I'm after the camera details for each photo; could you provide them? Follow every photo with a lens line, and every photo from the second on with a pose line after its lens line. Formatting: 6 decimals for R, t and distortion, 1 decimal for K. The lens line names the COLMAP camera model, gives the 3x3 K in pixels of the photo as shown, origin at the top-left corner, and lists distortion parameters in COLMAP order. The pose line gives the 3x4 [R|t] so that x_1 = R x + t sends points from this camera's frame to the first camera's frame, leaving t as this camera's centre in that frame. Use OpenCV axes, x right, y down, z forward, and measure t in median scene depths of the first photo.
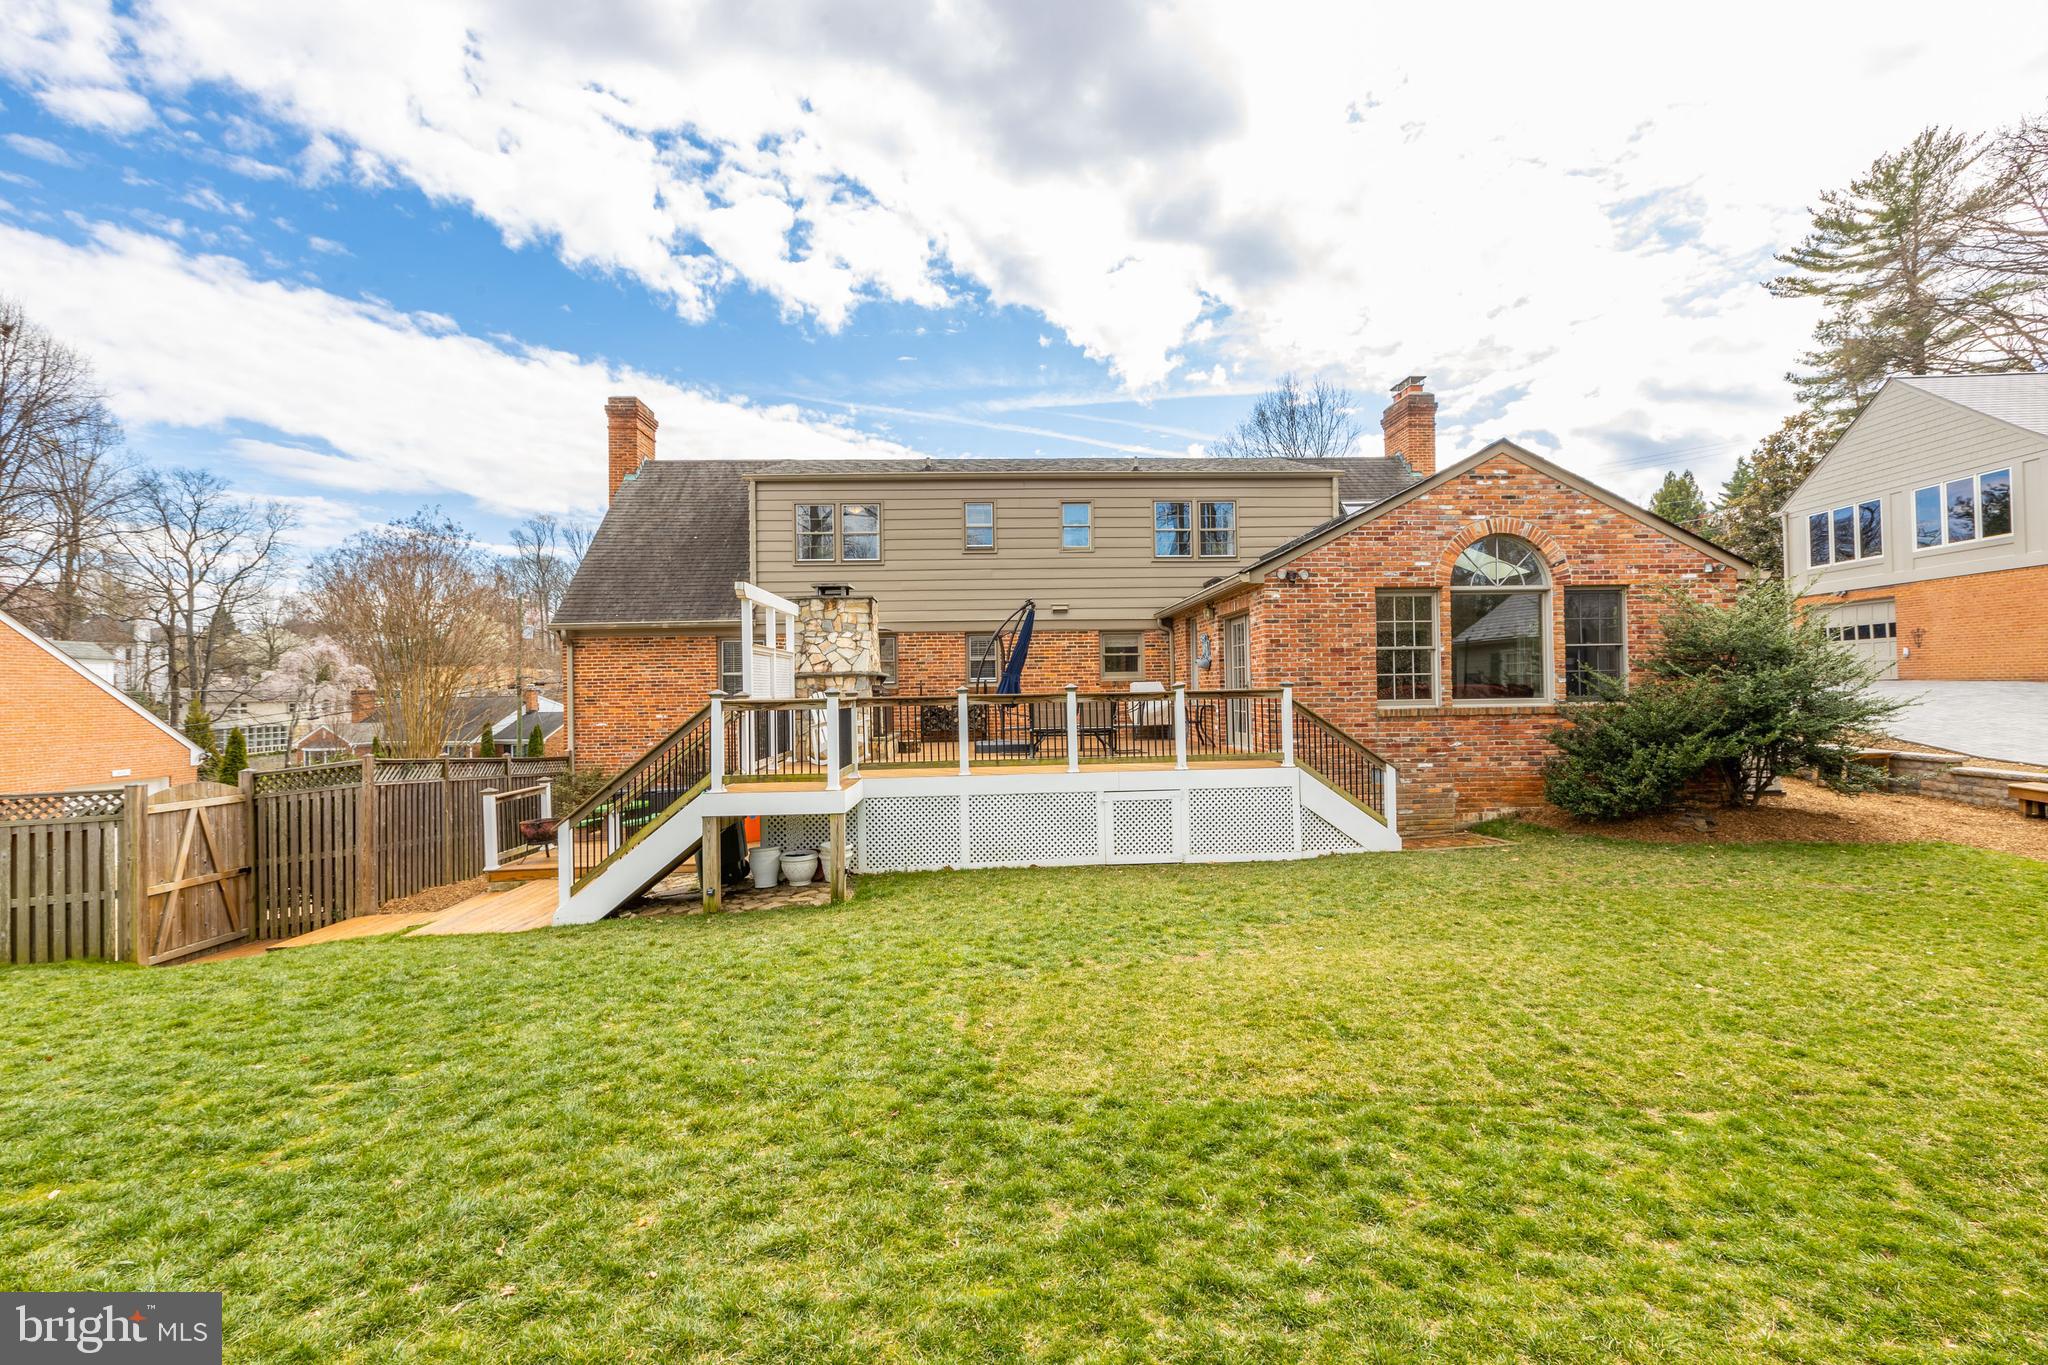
lens RADIAL K [[903.0, 0, 1022.0], [0, 903.0, 679.6], [0, 0, 1]] dist [0.001654, -0.001868]
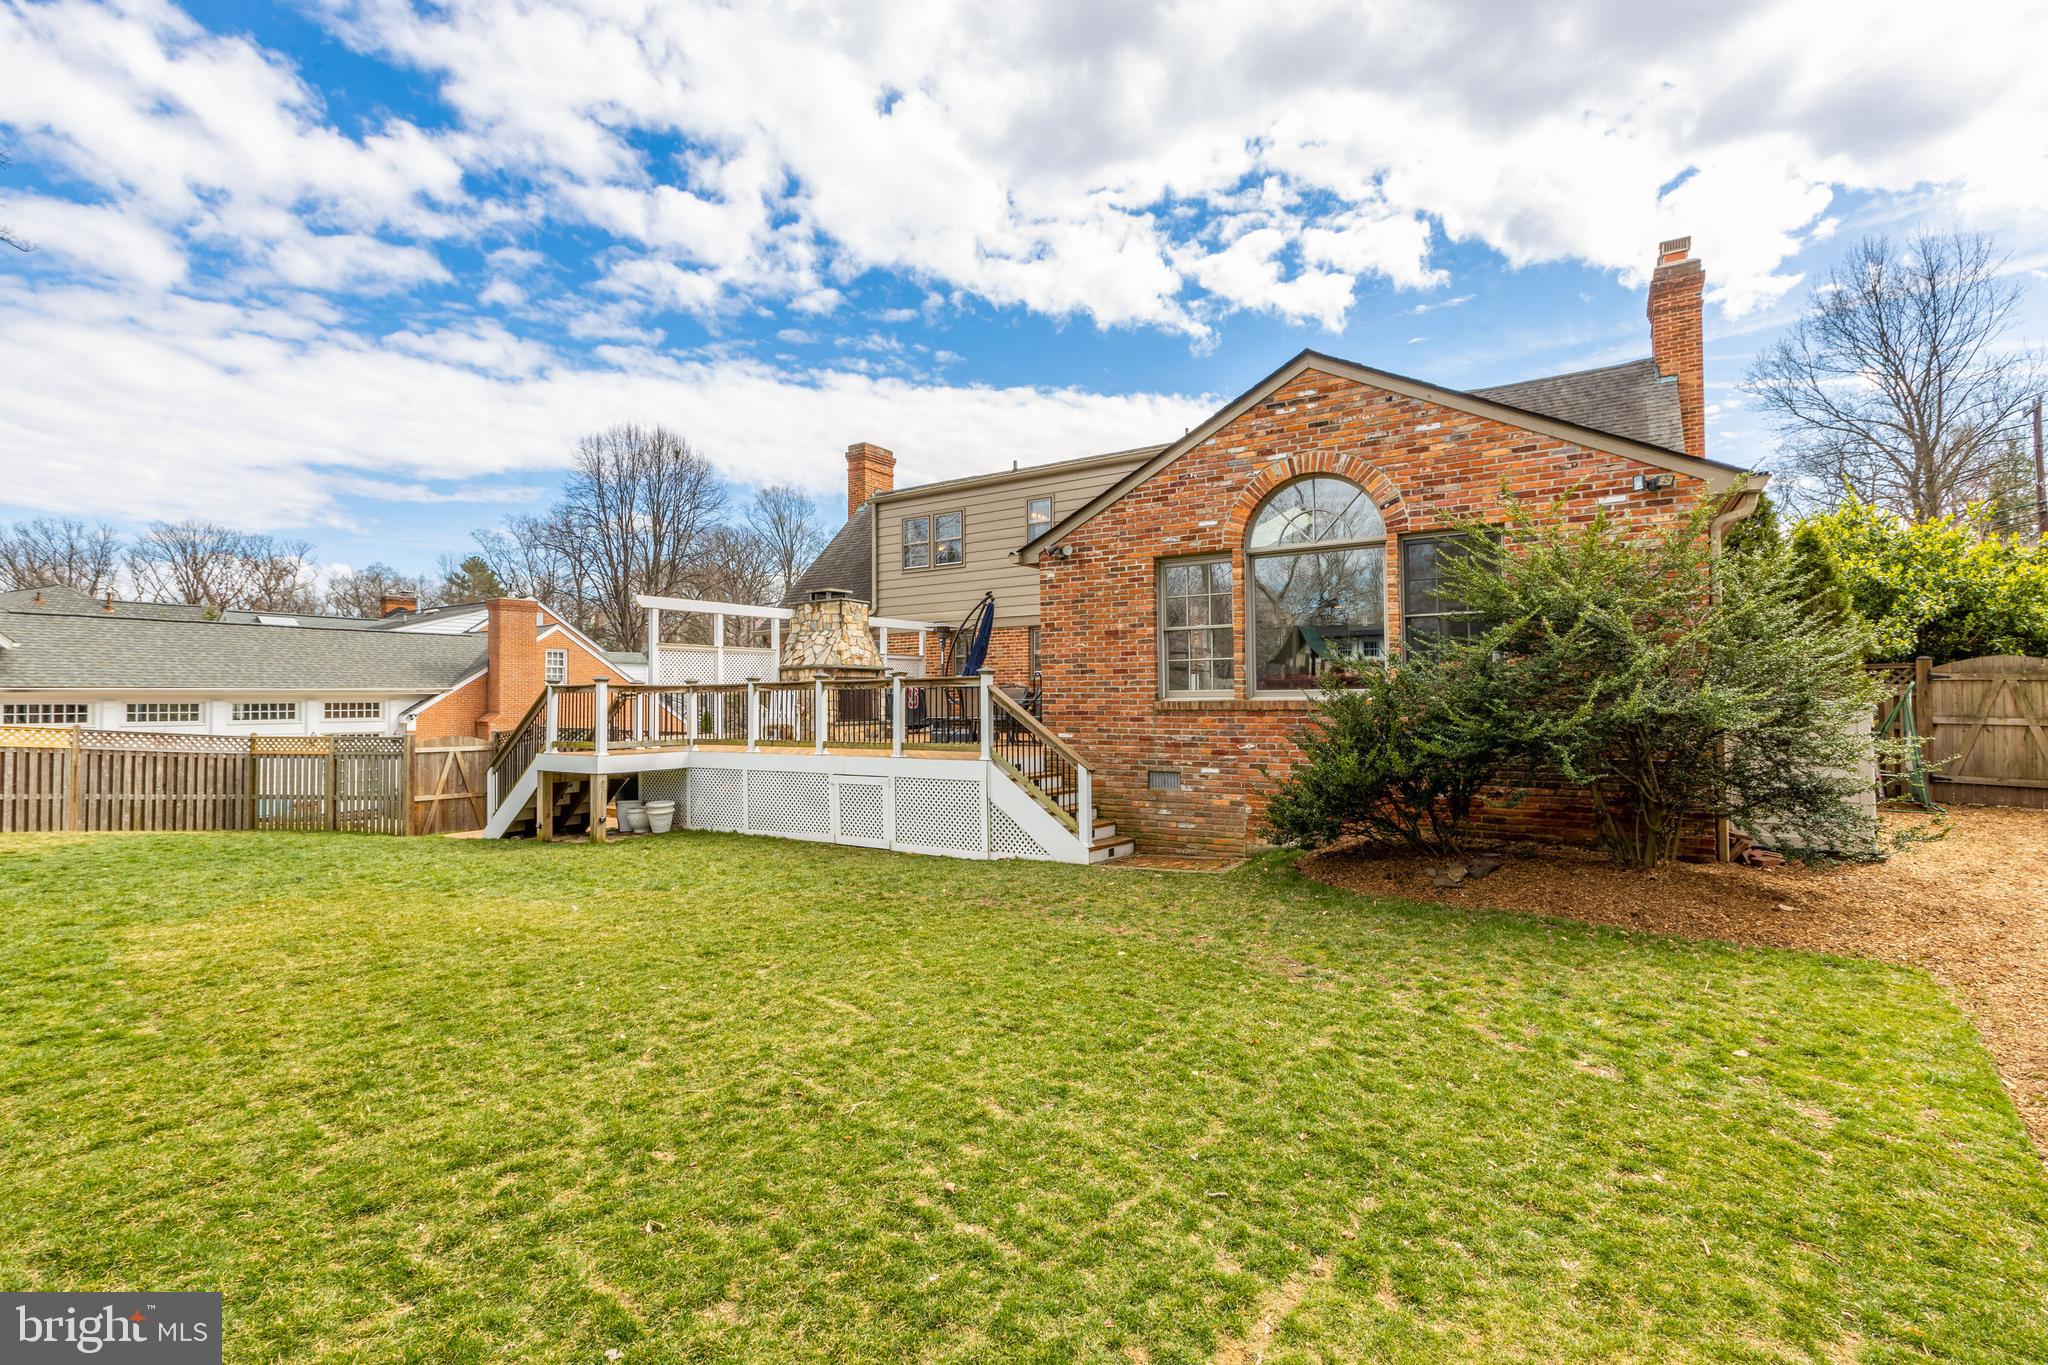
lens RADIAL K [[852.4, 0, 1029.7], [0, 852.4, 688.6], [0, 0, 1]] dist [-0.000925, -0.000725]
pose [[0.833081, 0.004770, -0.553130, 0.733929], [-0.000897, 0.999973, 0.007273, 0.015335], [0.553150, -0.005562, 0.833063, 0.267311]]
